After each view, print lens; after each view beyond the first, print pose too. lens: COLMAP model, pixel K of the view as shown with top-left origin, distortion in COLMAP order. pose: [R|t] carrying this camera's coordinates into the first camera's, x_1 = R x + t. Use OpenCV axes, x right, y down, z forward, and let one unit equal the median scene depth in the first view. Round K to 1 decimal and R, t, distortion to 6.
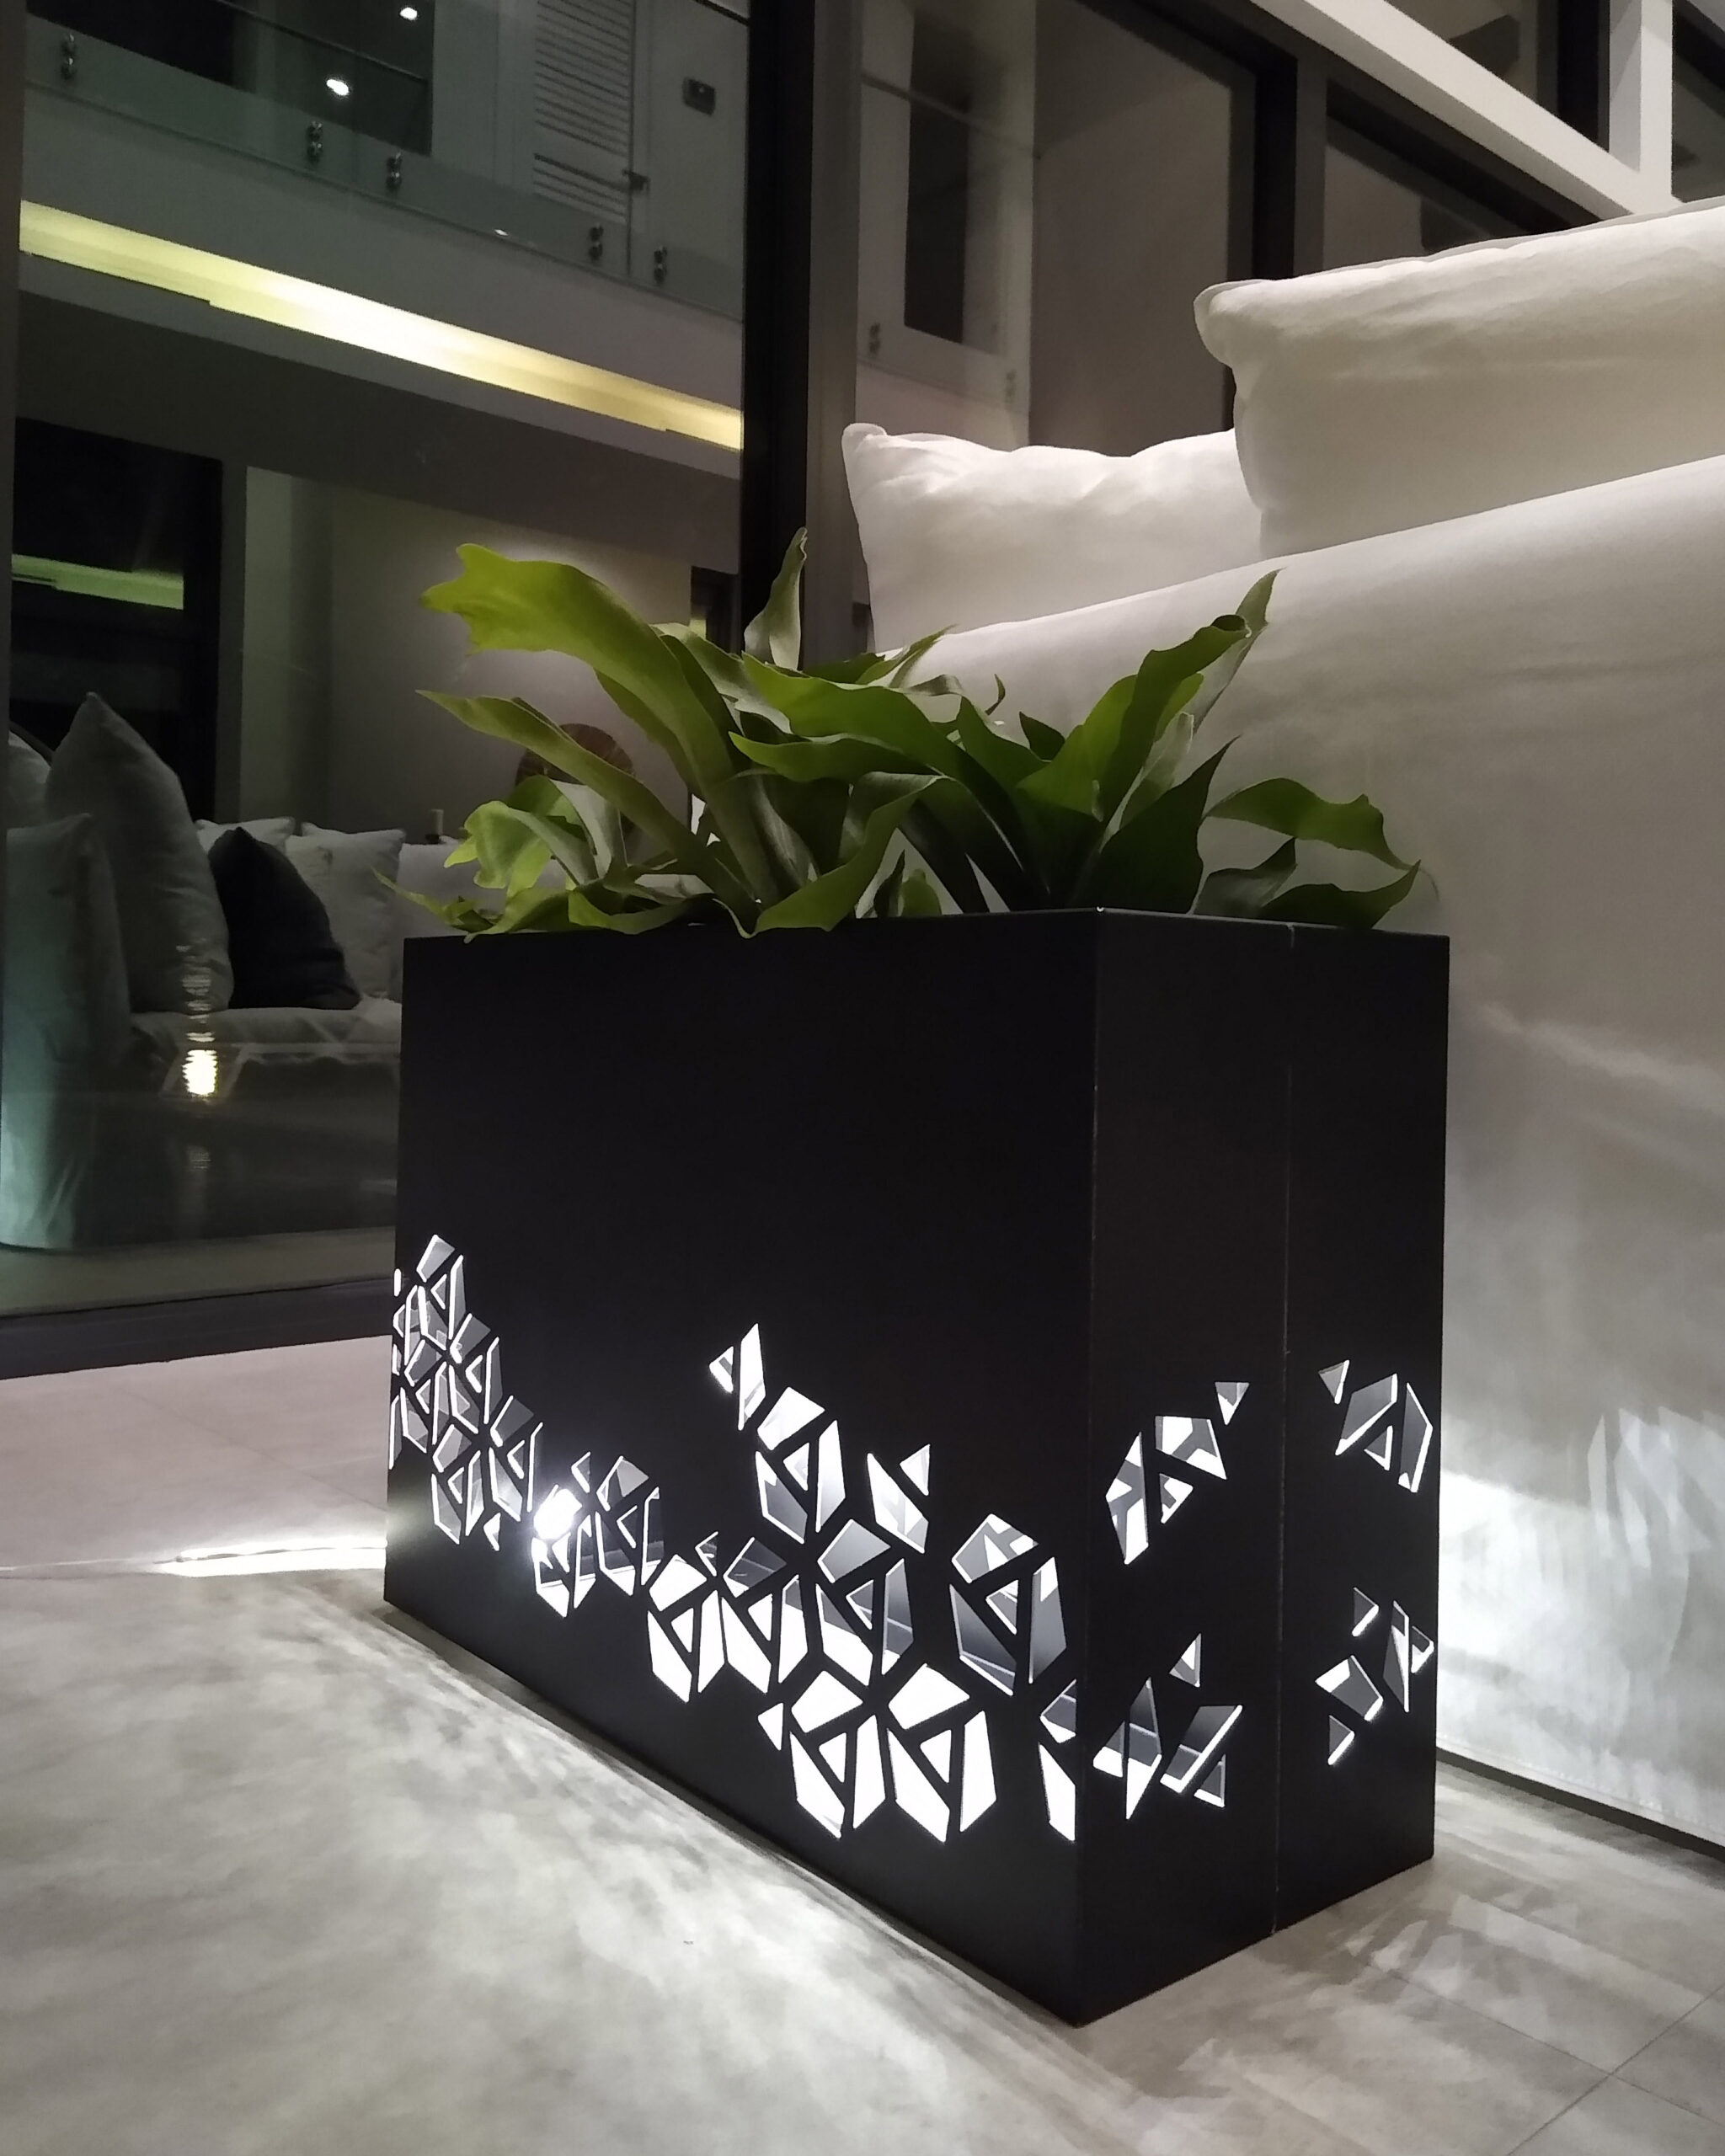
lens RADIAL K [[1803.2, 0, 859.7], [0, 1803.2, 1003.0], [0, 0, 1]] dist [0.129696, -0.208686]
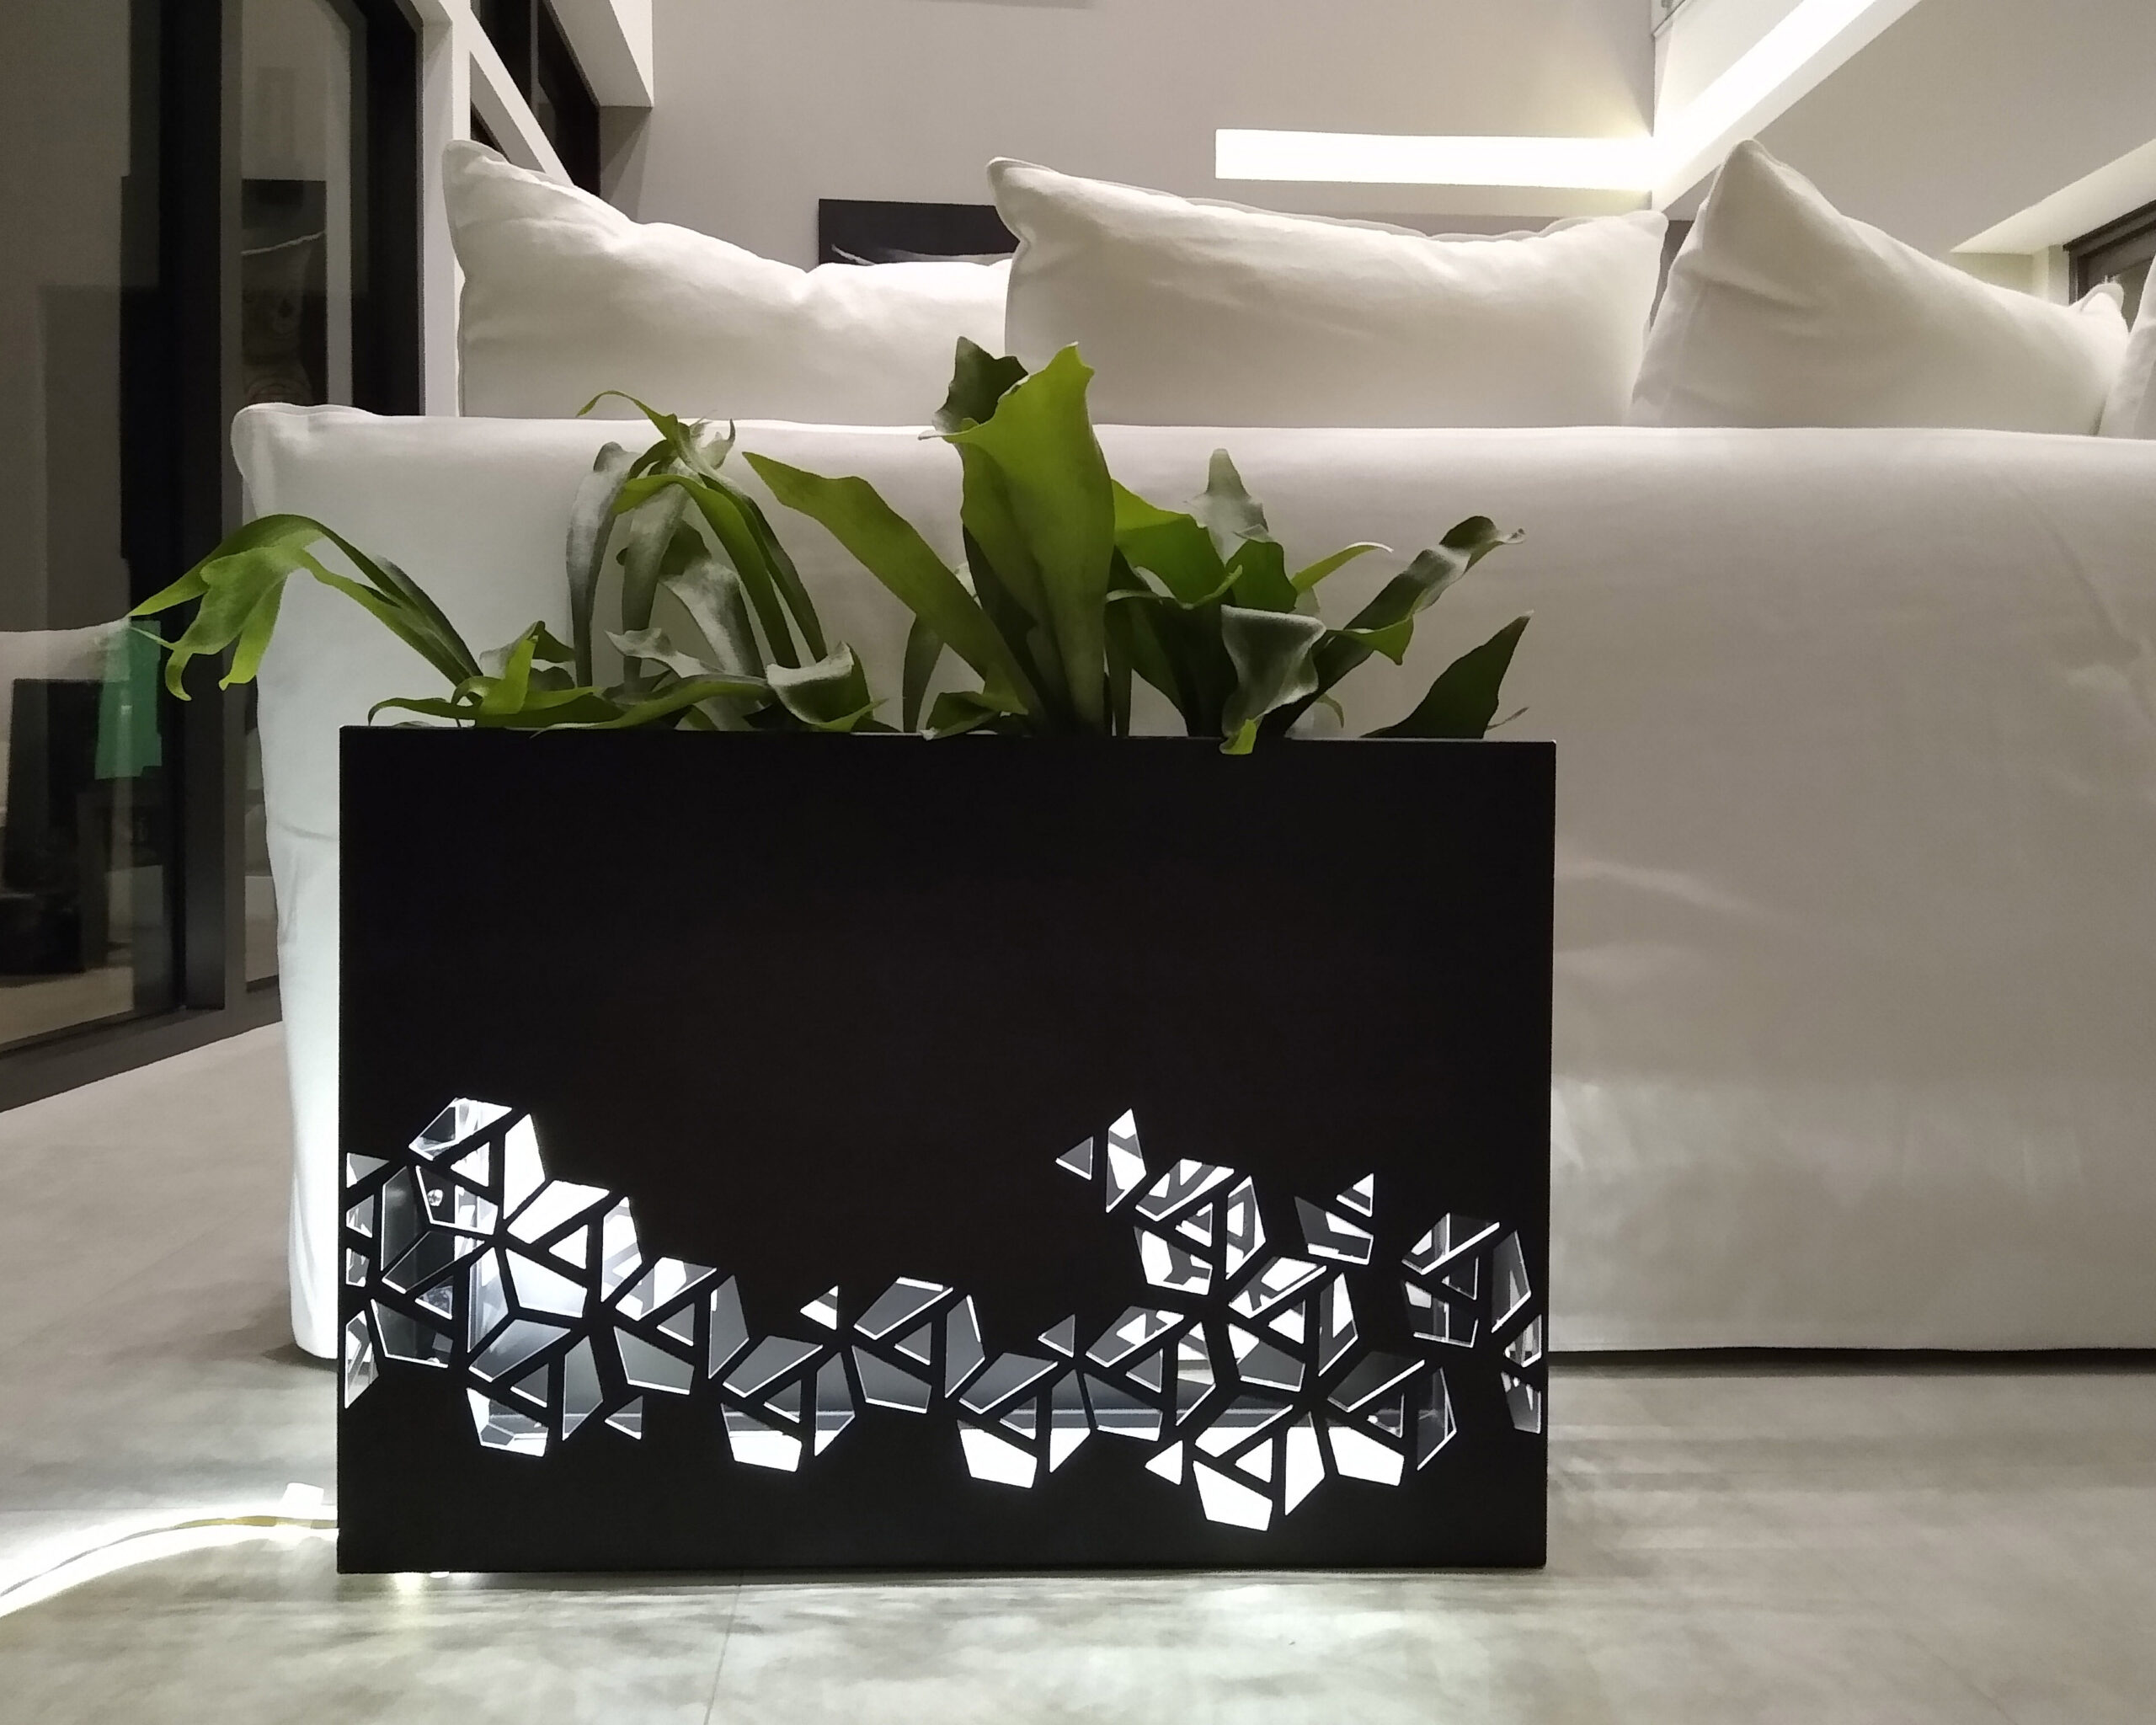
lens RADIAL K [[1803.2, 0, 1078.0], [0, 1803.2, 862.5], [0, 0, 1]] dist [0.129696, -0.208686]
pose [[0.601576, -0.036568, 0.797978, -0.903308], [-0.000004, 0.998952, 0.045781, -0.018180], [-0.798816, -0.027544, 0.600945, 0.374653]]
